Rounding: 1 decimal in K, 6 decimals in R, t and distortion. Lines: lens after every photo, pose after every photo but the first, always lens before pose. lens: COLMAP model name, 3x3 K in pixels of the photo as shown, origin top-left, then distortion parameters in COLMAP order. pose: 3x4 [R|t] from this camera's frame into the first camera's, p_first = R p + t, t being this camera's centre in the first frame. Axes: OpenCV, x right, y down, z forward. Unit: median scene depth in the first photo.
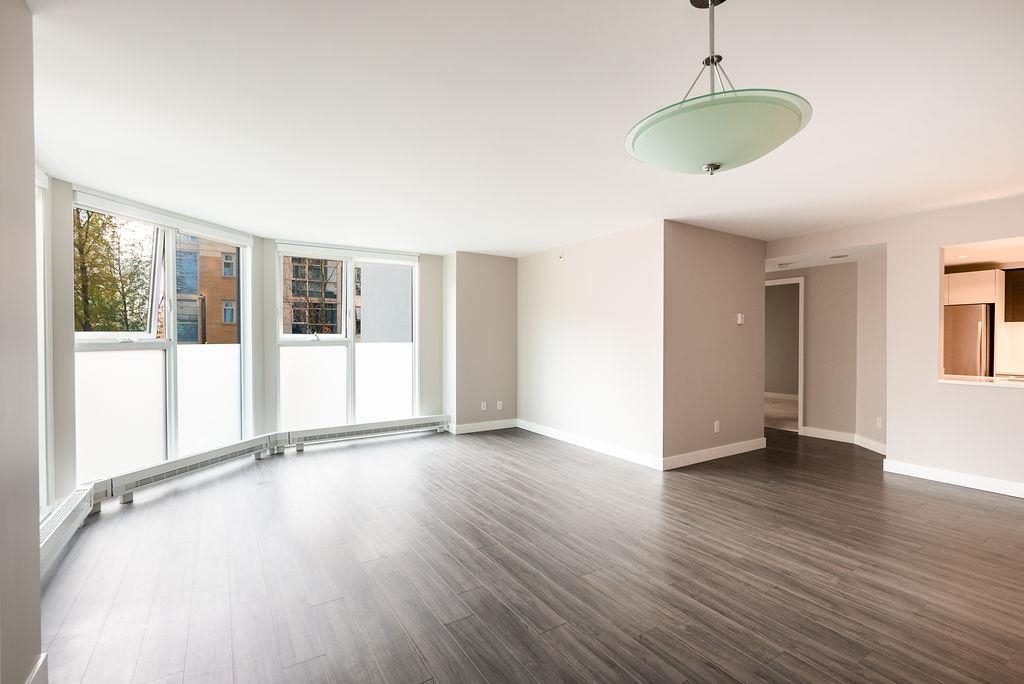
lens RADIAL K [[457.1, 0, 512.0], [0, 457.1, 342.0], [0, 0, 1]] dist [0.000052, 0.000477]
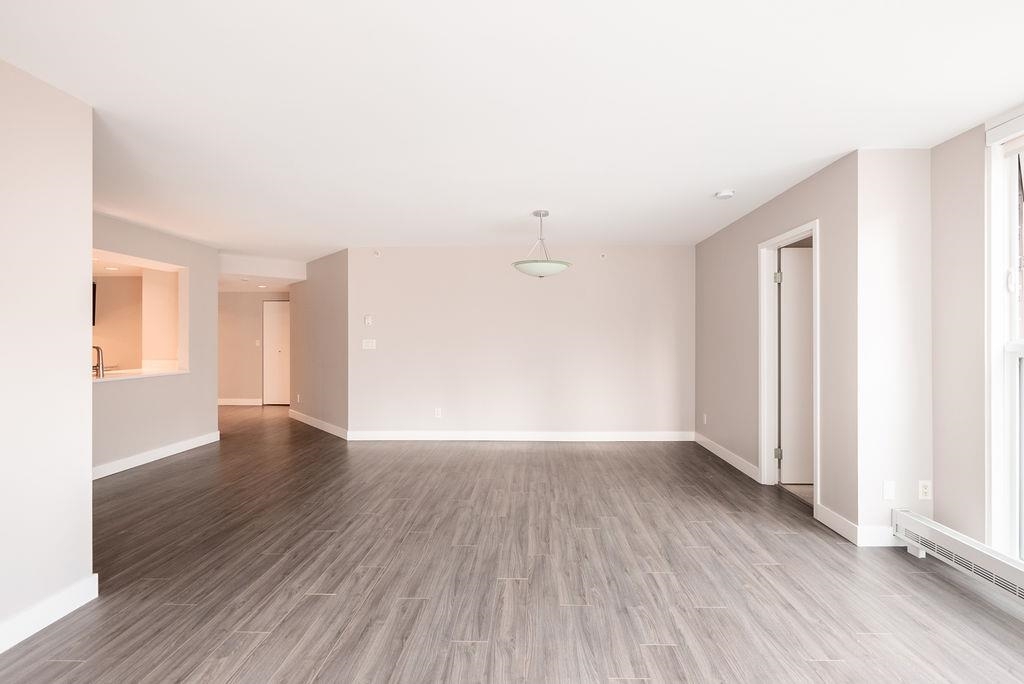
lens RADIAL K [[462.2, 0, 526.4], [0, 462.2, 338.6], [0, 0, 1]] dist [-0.000155, 0.000371]
pose [[-0.829728, -0.000343, 0.558168, -0.619835], [0.005234, 0.999951, 0.008395, -0.016584], [-0.558143, 0.009887, -0.829686, 1.988462]]
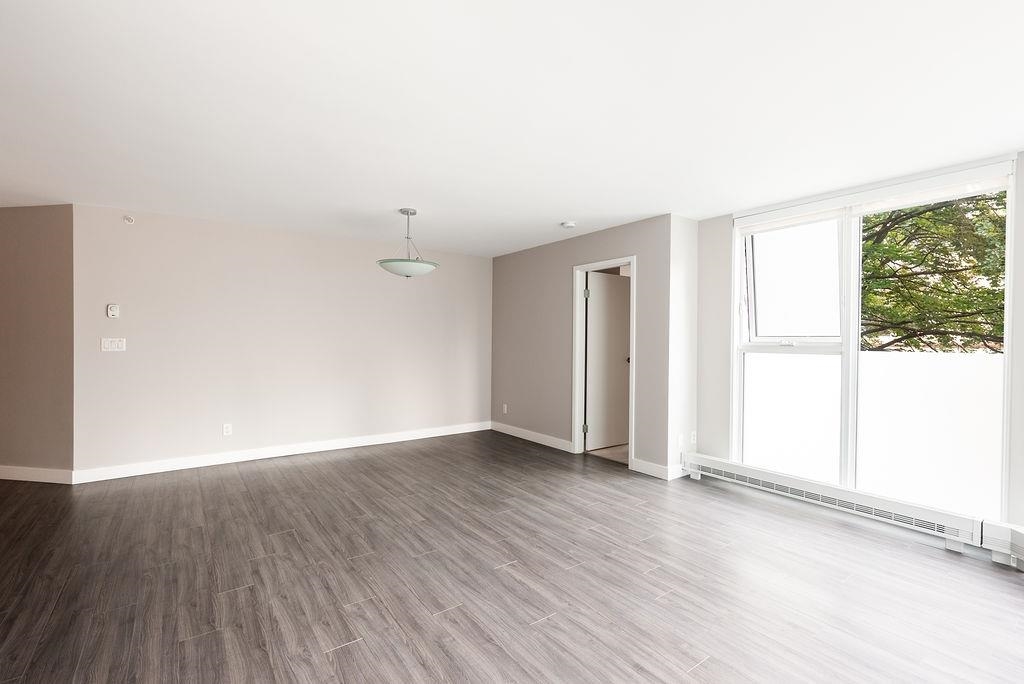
lens RADIAL K [[457.6, 0, 509.5], [0, 457.6, 346.1], [0, 0, 1]] dist [-0.000651, 0.000643]
pose [[-0.998350, -0.007778, -0.056889, -0.009480], [-0.009142, 0.999676, 0.023759, -0.020095], [0.056686, 0.024240, -0.998098, 2.215955]]
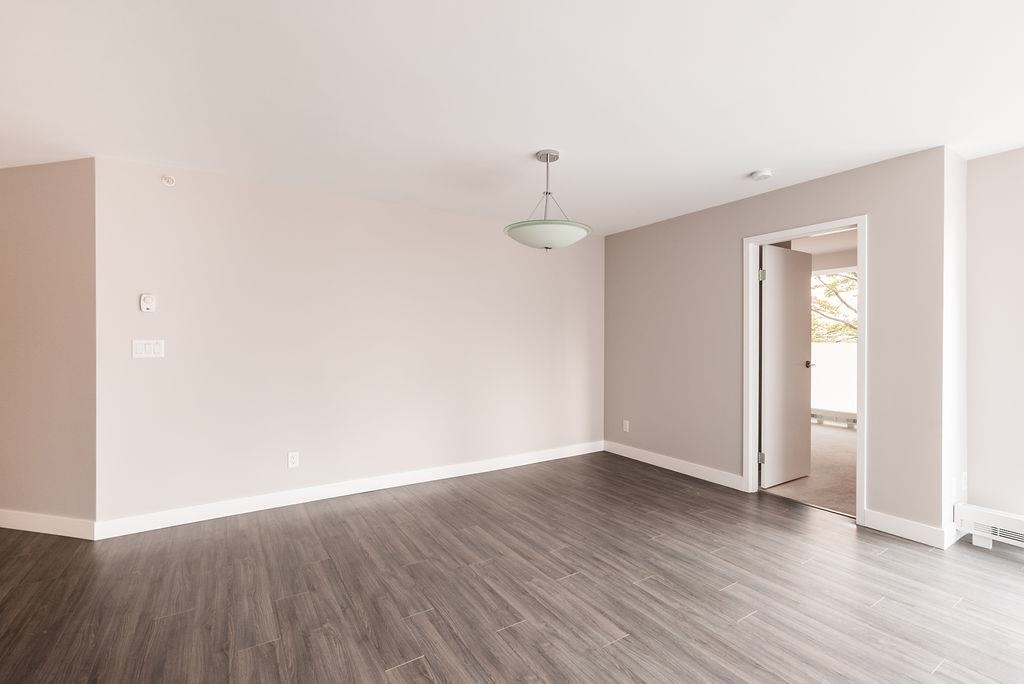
lens RADIAL K [[457.1, 0, 512.0], [0, 457.1, 342.0], [0, 0, 1]] dist [0.000052, 0.000477]
pose [[-0.999968, -0.000866, 0.007927, 0.333149], [-0.000738, 0.999868, 0.016214, -0.011826], [-0.007940, 0.016208, -0.999837, 1.714459]]
